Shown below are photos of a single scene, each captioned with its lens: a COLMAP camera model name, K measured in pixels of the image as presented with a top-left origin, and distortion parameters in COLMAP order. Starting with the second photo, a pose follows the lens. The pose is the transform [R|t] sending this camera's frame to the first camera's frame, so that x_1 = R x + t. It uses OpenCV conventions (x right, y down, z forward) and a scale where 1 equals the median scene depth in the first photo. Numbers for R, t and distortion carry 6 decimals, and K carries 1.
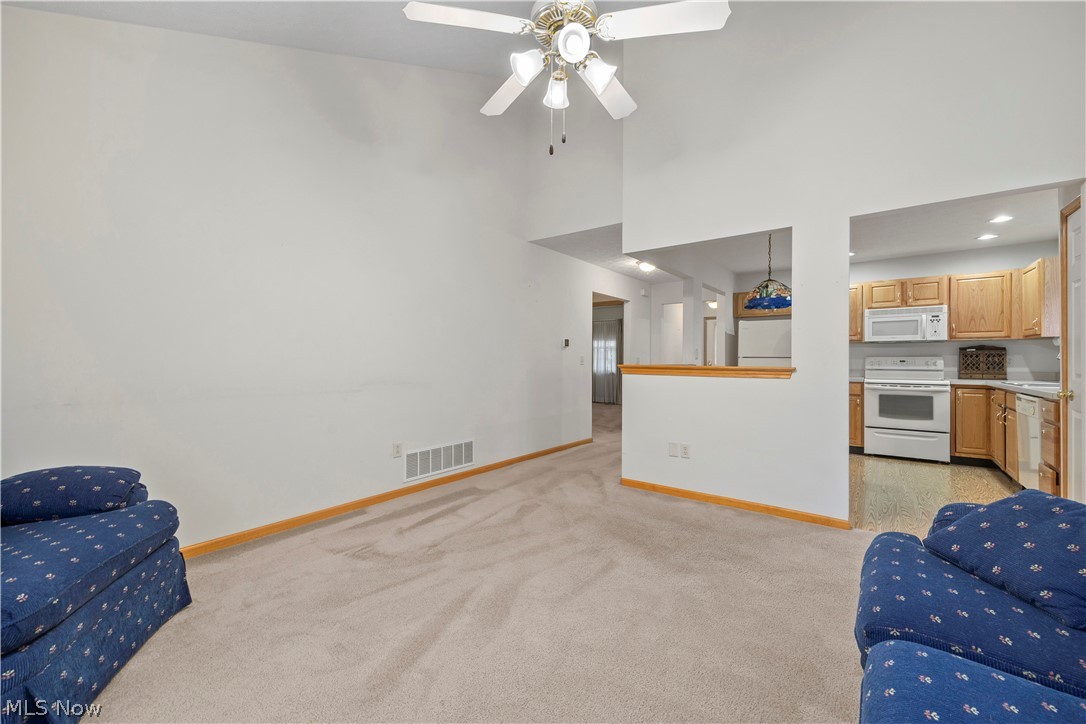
lens RADIAL K [[435.5, 0, 543.0], [0, 435.5, 362.0], [0, 0, 1]] dist [0.000848, 0.000124]
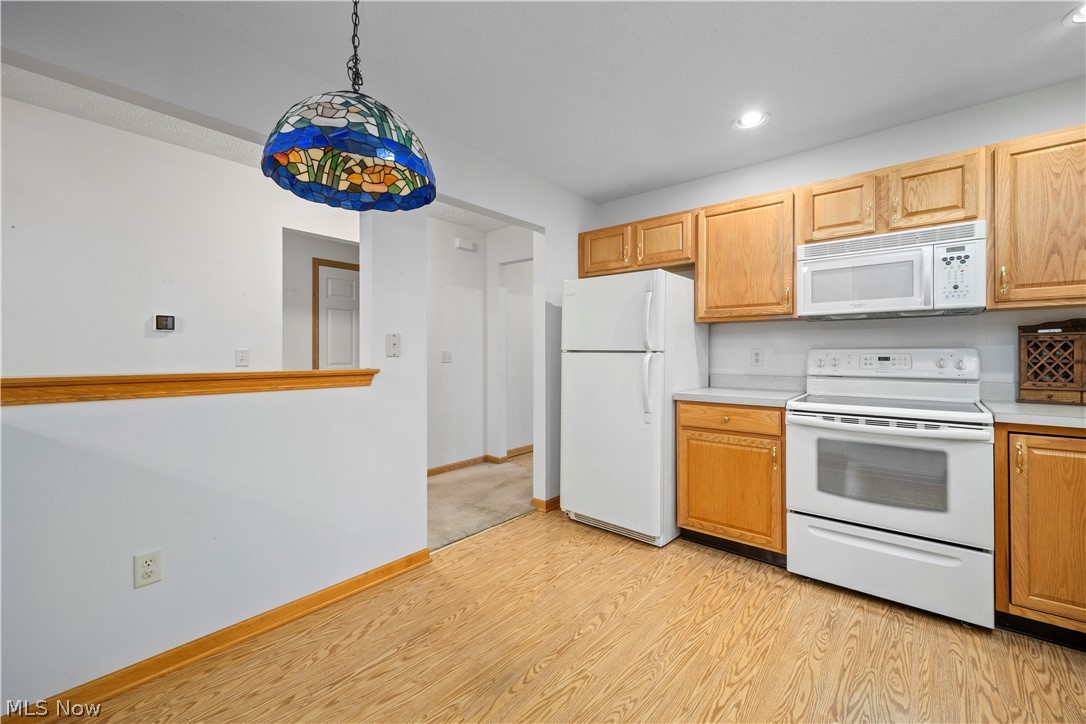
lens RADIAL K [[441.5, 0, 542.0], [0, 441.5, 354.4], [0, 0, 1]] dist [0.001471, 0.000149]
pose [[0.998173, -0.004618, -0.060244, 0.535056], [0.004651, 0.999989, 0.000404, -0.008437], [0.060242, -0.000683, 0.998184, 0.560306]]
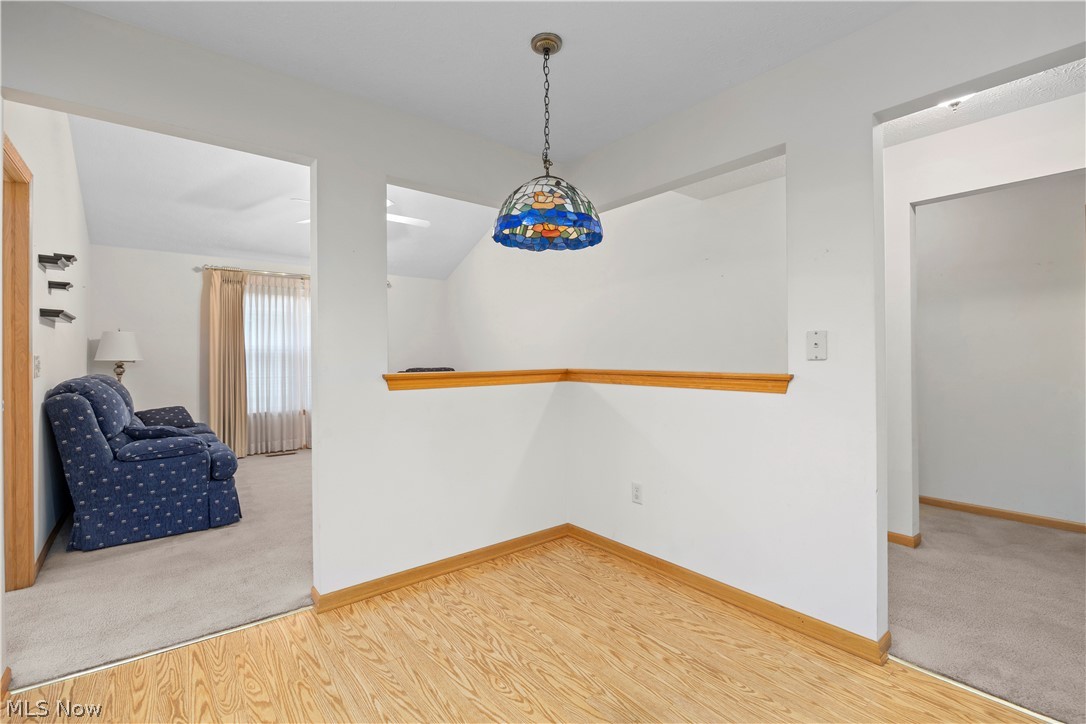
lens RADIAL K [[487.5, 0, 540.7], [0, 487.5, 355.6], [0, 0, 1]] dist [-0.017047, 0.000078]
pose [[-0.252178, -0.009336, -0.967636, 0.818424], [0.003430, 0.999939, -0.010541, -0.006699], [0.967675, -0.005978, -0.252131, 0.920387]]
